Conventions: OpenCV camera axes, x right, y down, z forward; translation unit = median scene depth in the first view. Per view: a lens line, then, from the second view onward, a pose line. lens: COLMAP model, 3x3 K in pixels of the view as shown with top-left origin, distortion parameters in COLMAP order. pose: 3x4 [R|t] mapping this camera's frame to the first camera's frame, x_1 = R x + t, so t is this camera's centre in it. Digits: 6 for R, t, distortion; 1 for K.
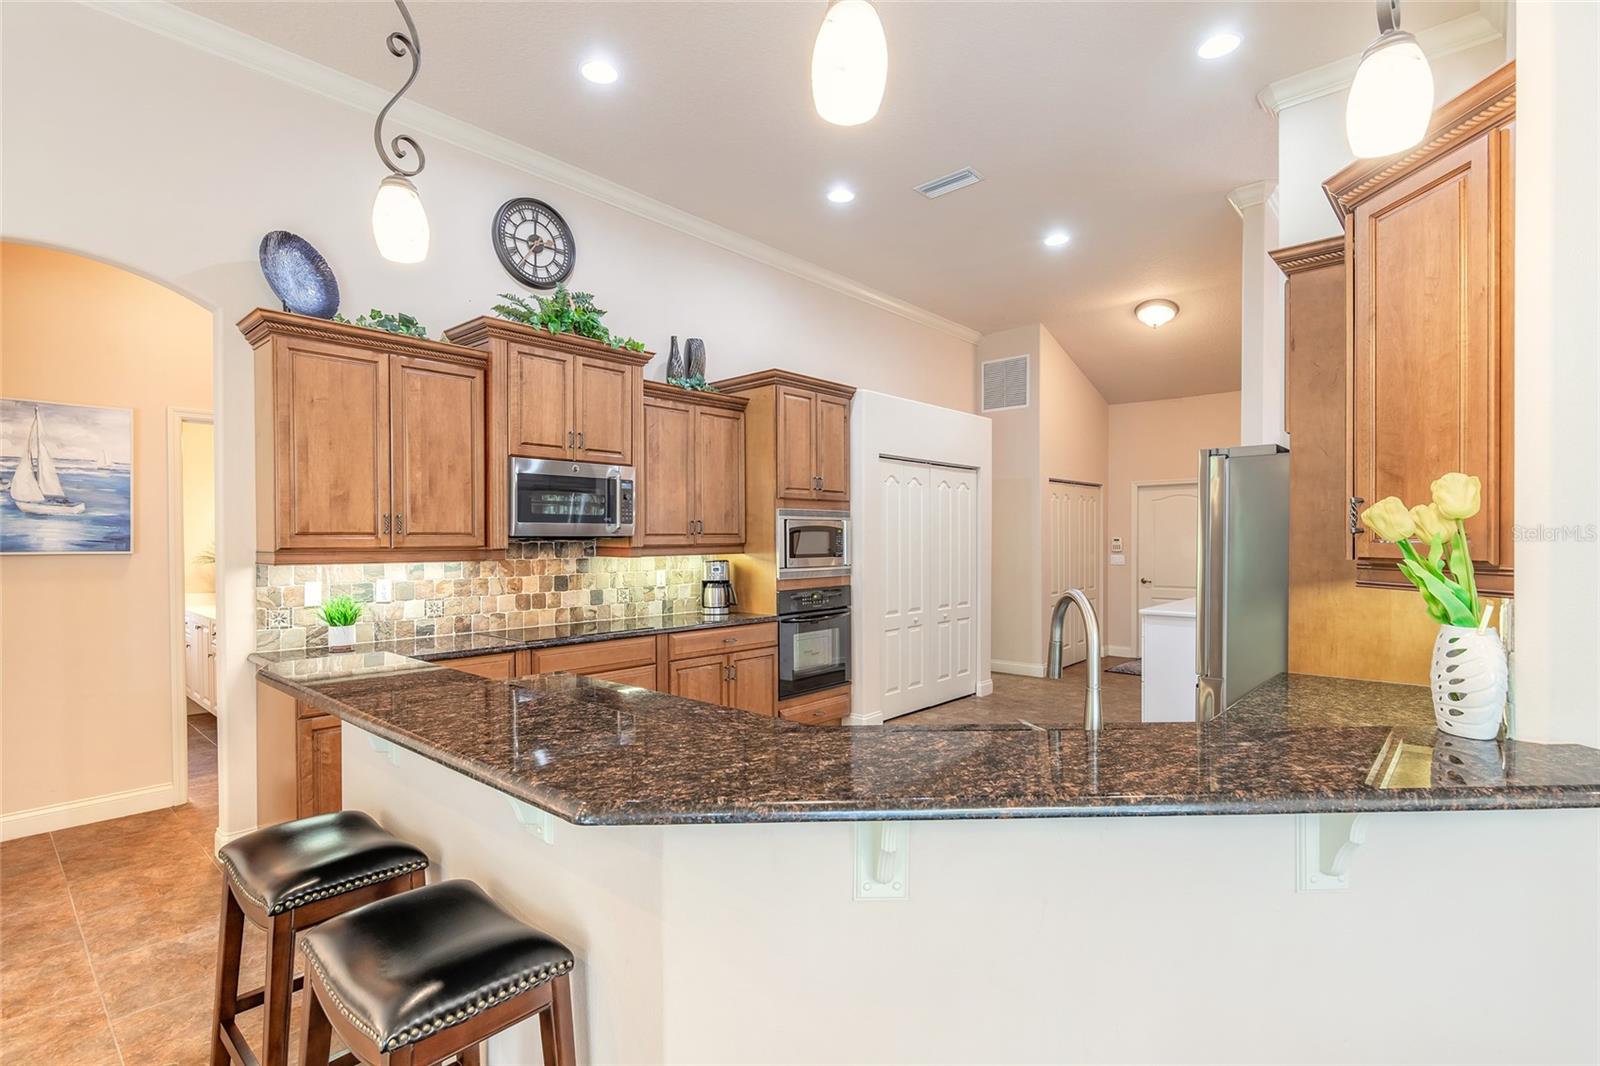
lens RADIAL K [[760.9, 0, 788.7], [0, 760.9, 544.8], [0, 0, 1]] dist [0.003170, 0.000122]
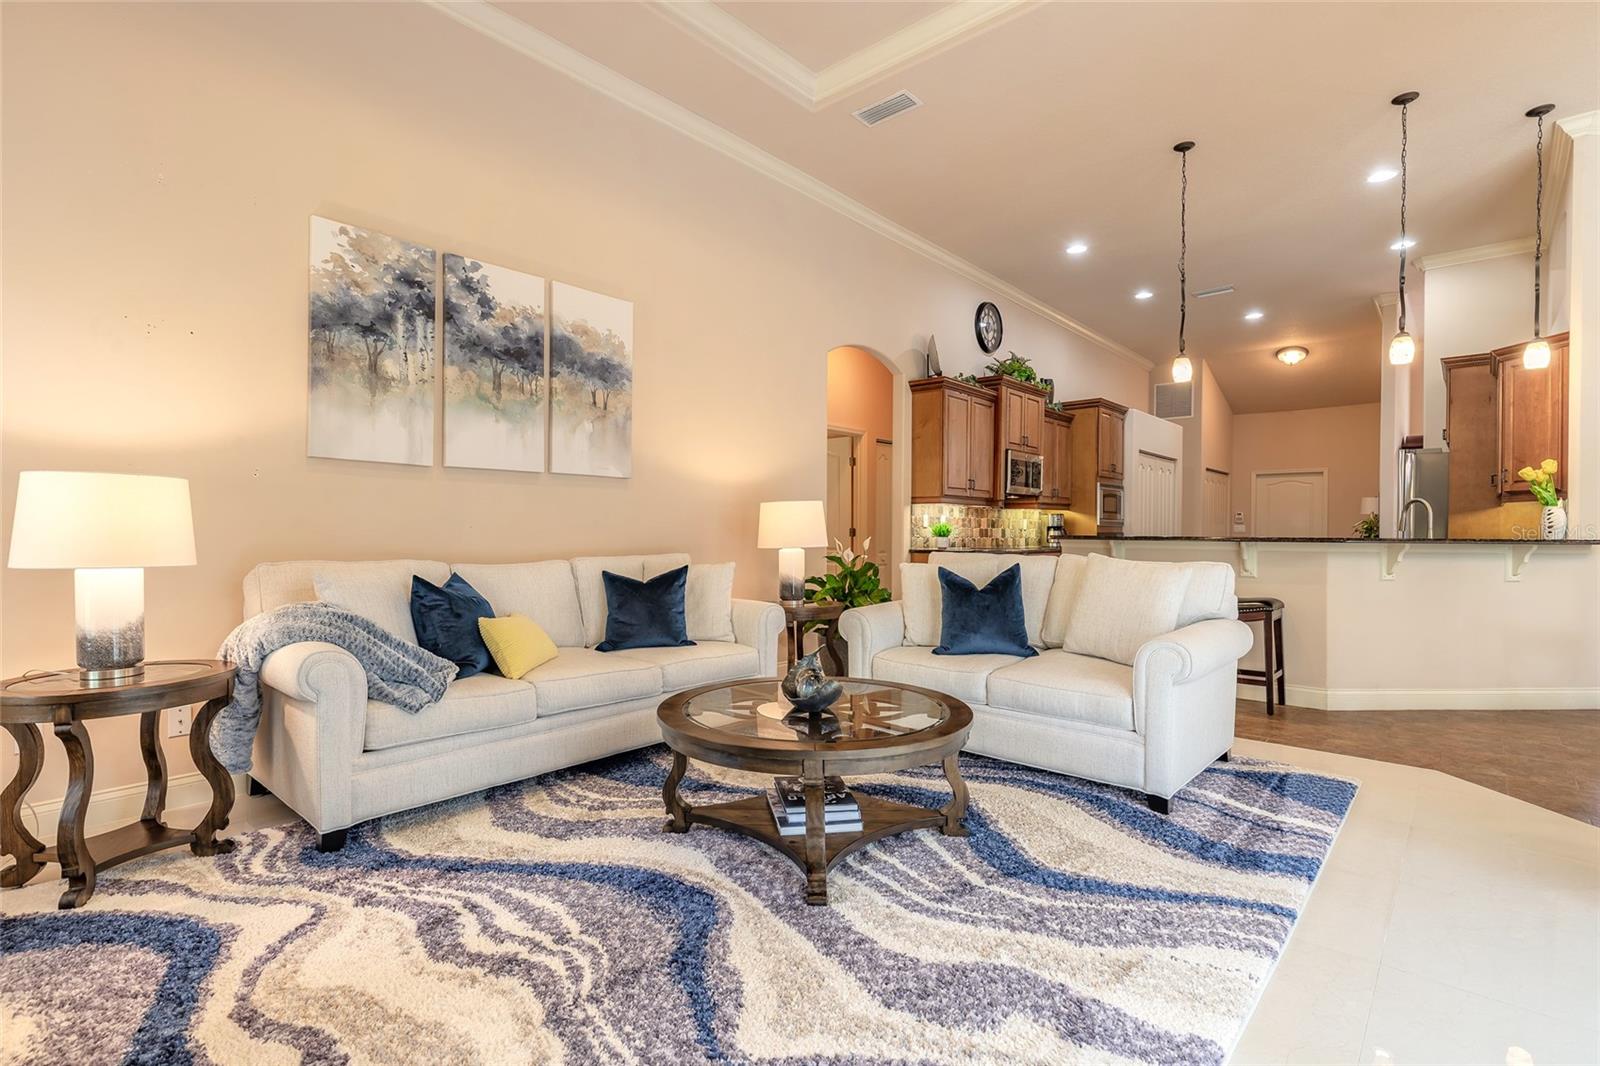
lens RADIAL K [[760.9, 0, 792.1], [0, 760.9, 537.9], [0, 0, 1]] dist [0.003170, 0.000122]
pose [[0.999882, 0.008581, 0.012758, -0.694325], [-0.008583, 0.999963, 0.000096, 0.078075], [-0.012757, -0.000205, 0.999919, -0.640779]]
